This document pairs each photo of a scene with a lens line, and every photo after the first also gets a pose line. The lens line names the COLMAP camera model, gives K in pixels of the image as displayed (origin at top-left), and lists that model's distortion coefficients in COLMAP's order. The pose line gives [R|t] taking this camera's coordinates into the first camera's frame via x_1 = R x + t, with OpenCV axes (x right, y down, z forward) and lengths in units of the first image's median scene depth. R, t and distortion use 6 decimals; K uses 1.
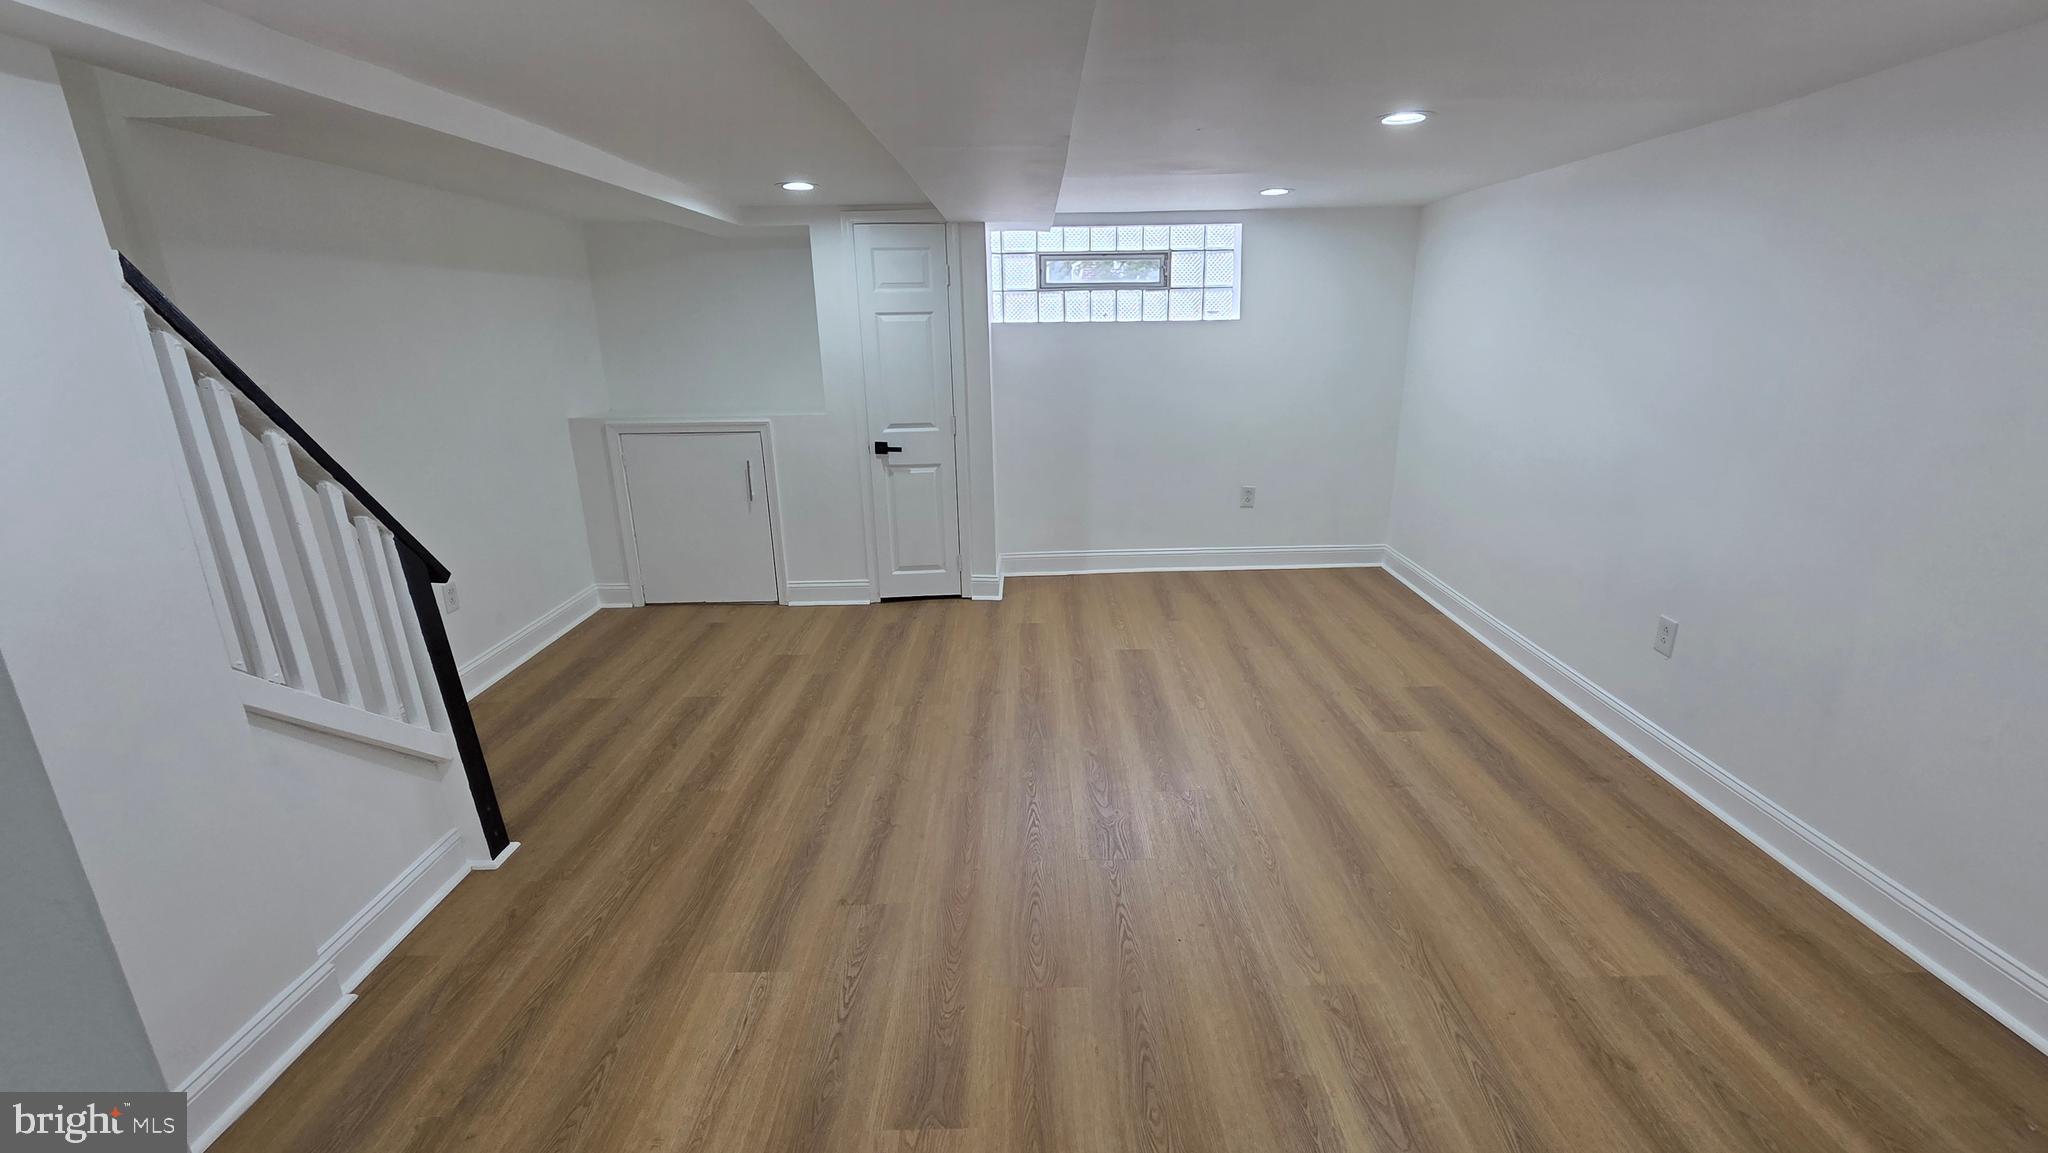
lens RADIAL K [[840.3, 0, 1030.9], [0, 840.3, 558.5], [0, 0, 1]] dist [0.001877, -0.000194]
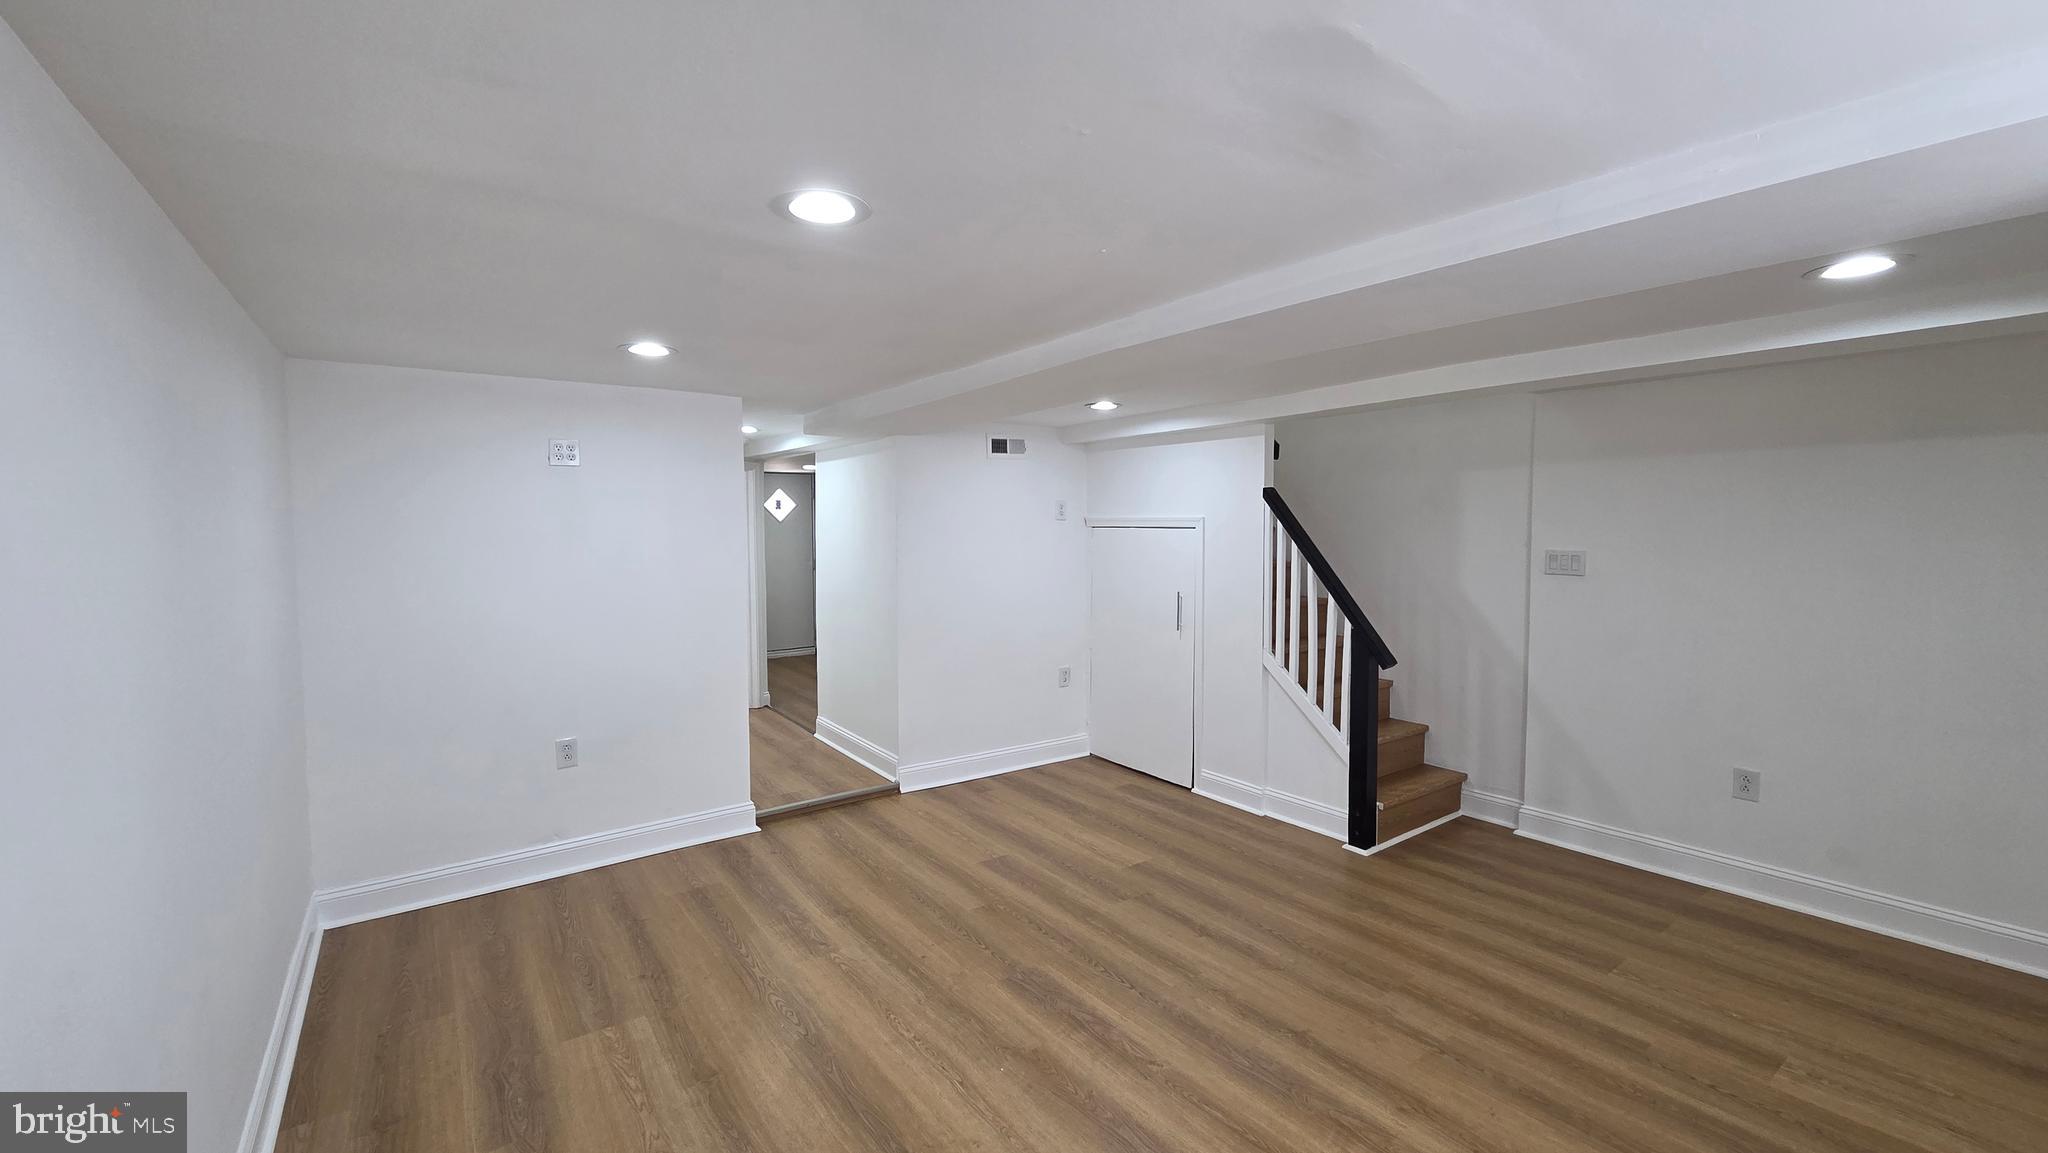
lens RADIAL K [[840.3, 0, 1037.0], [0, 840.3, 557.8], [0, 0, 1]] dist [0.001877, -0.000194]
pose [[-0.806266, 0.044243, -0.589896, 0.455805], [-0.144742, 0.952133, 0.269244, -0.304766], [0.573572, 0.302465, -0.761269, 1.078301]]
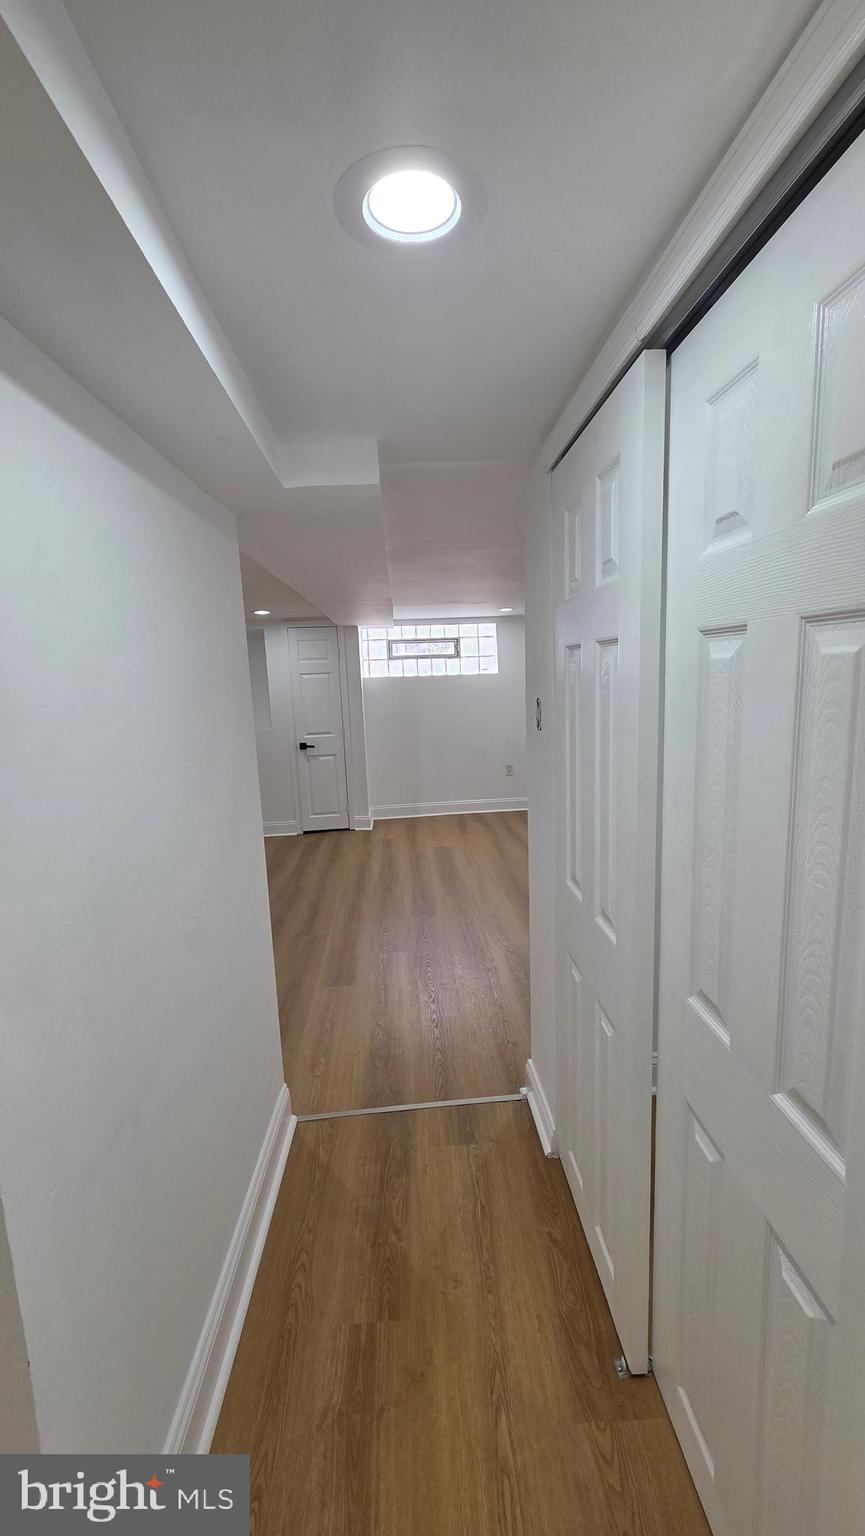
lens RADIAL K [[630.2, 0, 426.6], [0, 630.2, 781.7], [0, 0, 1]] dist [0.001877, -0.000194]
pose [[0.998620, -0.029625, 0.043369, 0.030904], [0.034323, 0.993123, -0.111933, 0.121775], [-0.039754, 0.113267, 0.992769, -0.406091]]
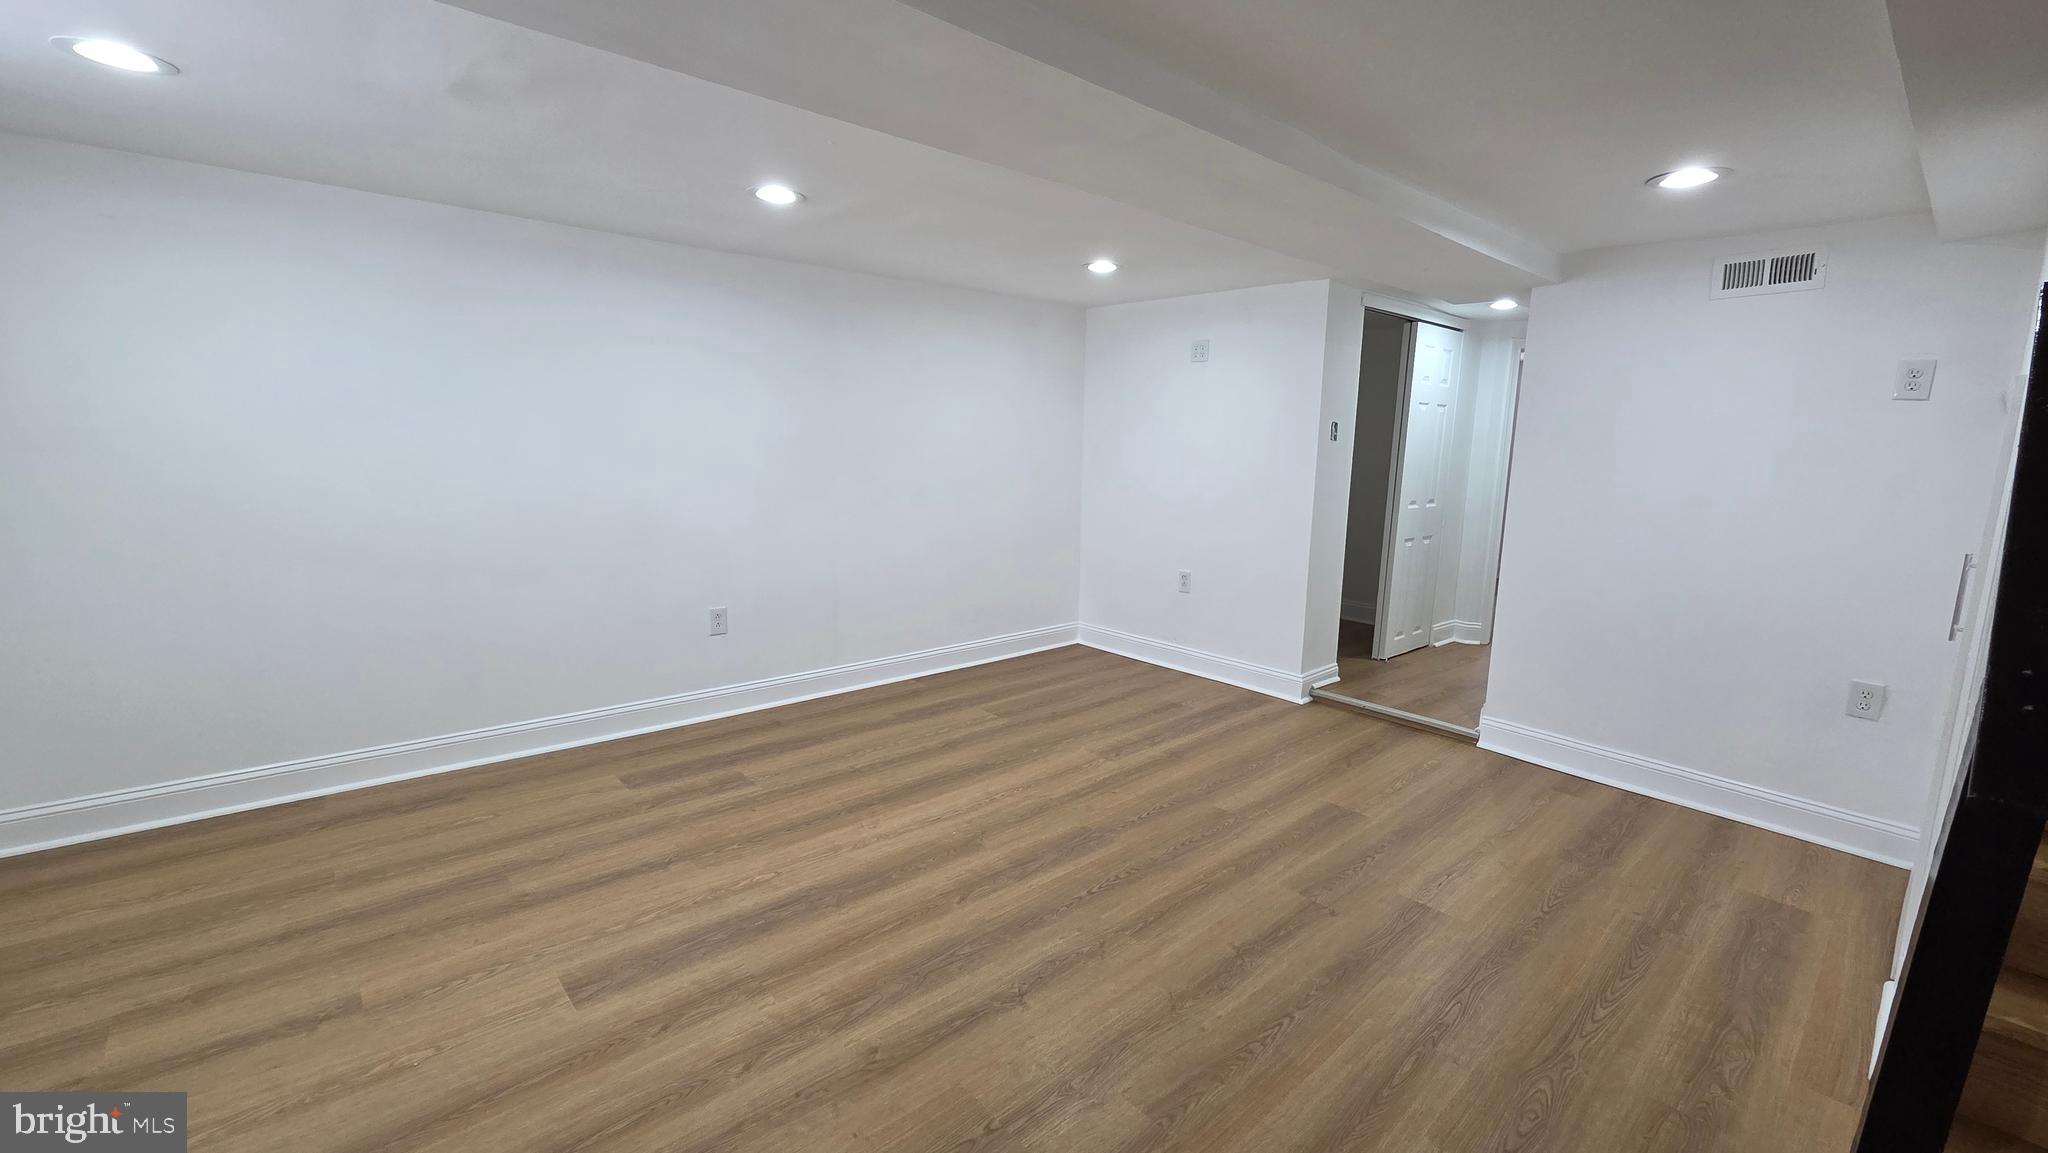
lens RADIAL K [[840.3, 0, 1040.2], [0, 840.3, 574.9], [0, 0, 1]] dist [0.001877, -0.000194]
pose [[-0.672872, -0.126092, 0.728934, -0.408068], [0.189510, 0.923103, 0.334615, -0.238618], [-0.715073, 0.363294, -0.597234, 1.025572]]
